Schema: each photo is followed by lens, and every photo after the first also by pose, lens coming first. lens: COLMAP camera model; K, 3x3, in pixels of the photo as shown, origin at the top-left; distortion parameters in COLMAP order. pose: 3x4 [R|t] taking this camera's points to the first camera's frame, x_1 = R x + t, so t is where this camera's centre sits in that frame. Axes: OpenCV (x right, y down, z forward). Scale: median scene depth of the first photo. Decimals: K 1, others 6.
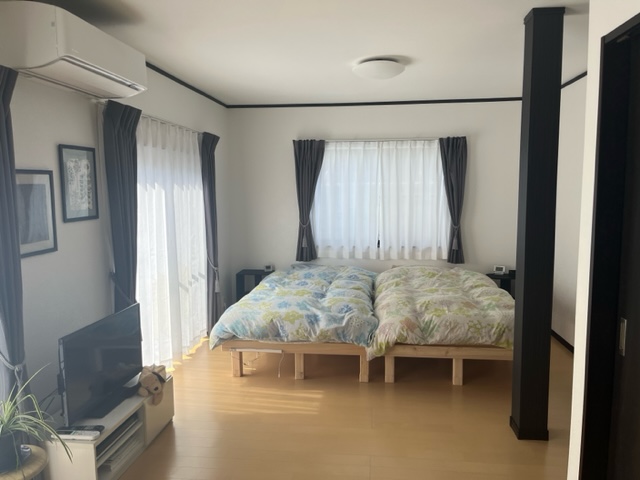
lens RADIAL K [[485.5, 0, 322.7], [0, 485.5, 240.4], [0, 0, 1]] dist [0.081245, -0.111917]
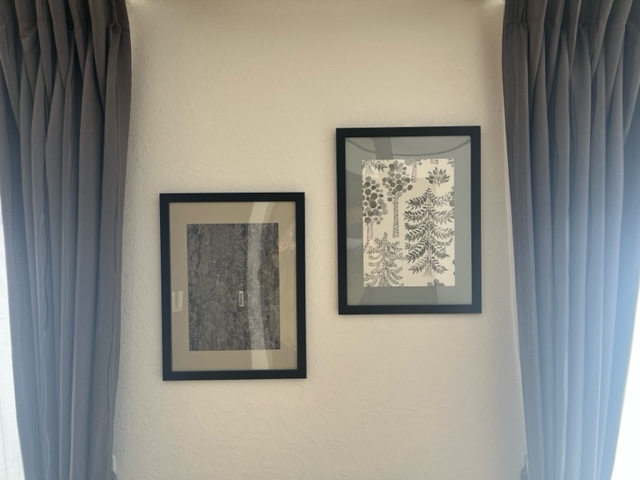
lens RADIAL K [[485.5, 0, 317.3], [0, 485.5, 233.5], [0, 0, 1]] dist [0.081245, -0.111917]
pose [[0.121635, 0.031438, -0.992077, -0.089044], [-0.102851, 0.994517, 0.018905, -0.084040], [0.987232, 0.099737, 0.124201, 0.702066]]
